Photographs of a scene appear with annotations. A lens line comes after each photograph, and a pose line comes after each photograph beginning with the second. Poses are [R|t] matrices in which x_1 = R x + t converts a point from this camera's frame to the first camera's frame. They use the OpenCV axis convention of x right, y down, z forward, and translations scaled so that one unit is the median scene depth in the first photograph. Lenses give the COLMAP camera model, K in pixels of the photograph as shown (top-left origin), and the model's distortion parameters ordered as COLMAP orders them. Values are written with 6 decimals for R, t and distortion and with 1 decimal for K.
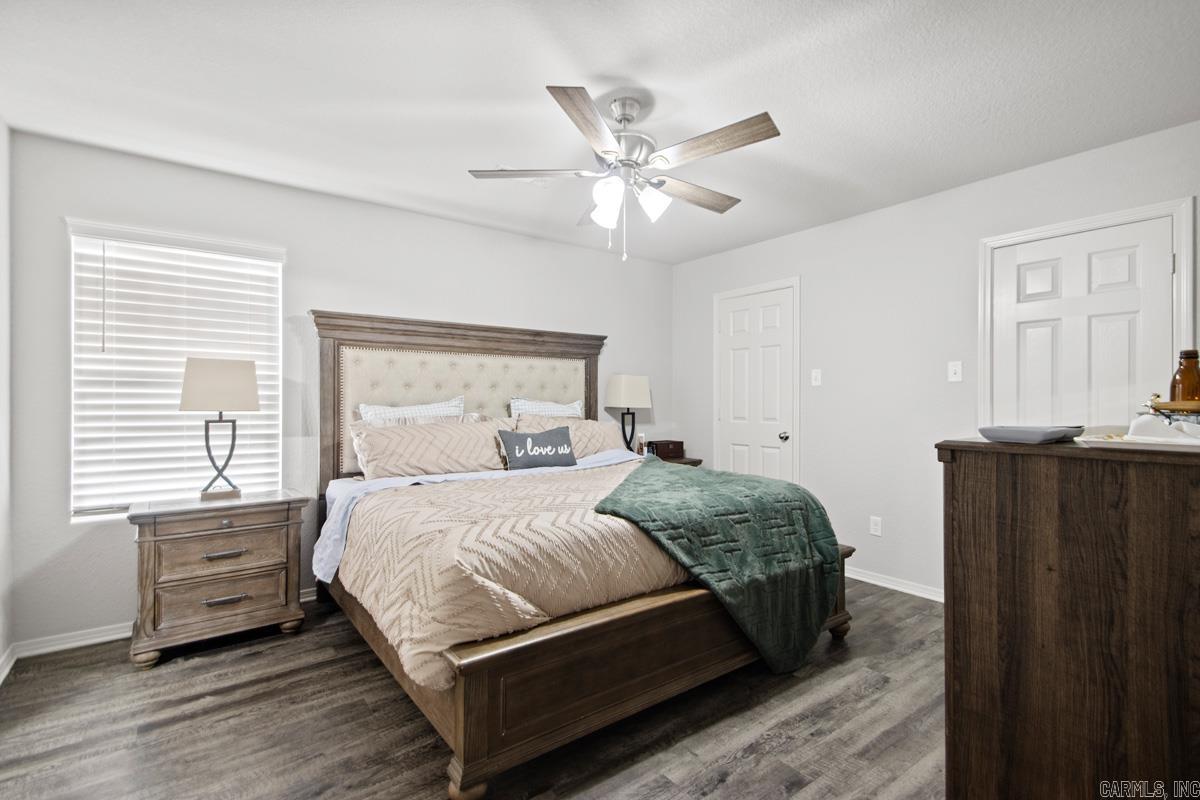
lens RADIAL K [[553.6, 0, 600.4], [0, 553.6, 399.4], [0, 0, 1]] dist [0.031569, -0.013660]
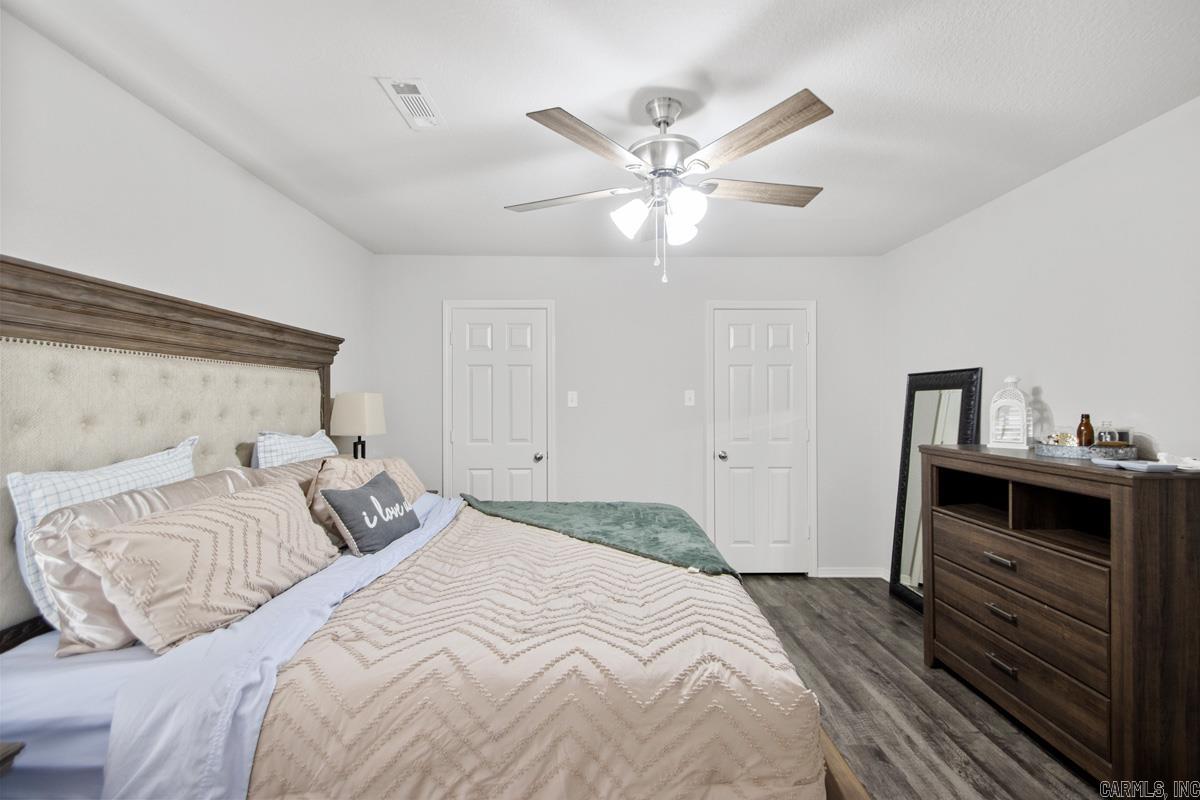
lens RADIAL K [[553.6, 0, 603.8], [0, 553.6, 399.4], [0, 0, 1]] dist [0.031569, -0.013660]
pose [[0.585768, -0.001177, 0.810478, -0.448018], [0.001690, 0.999999, 0.000231, -0.040343], [-0.810477, 0.001235, 0.585769, 0.346249]]
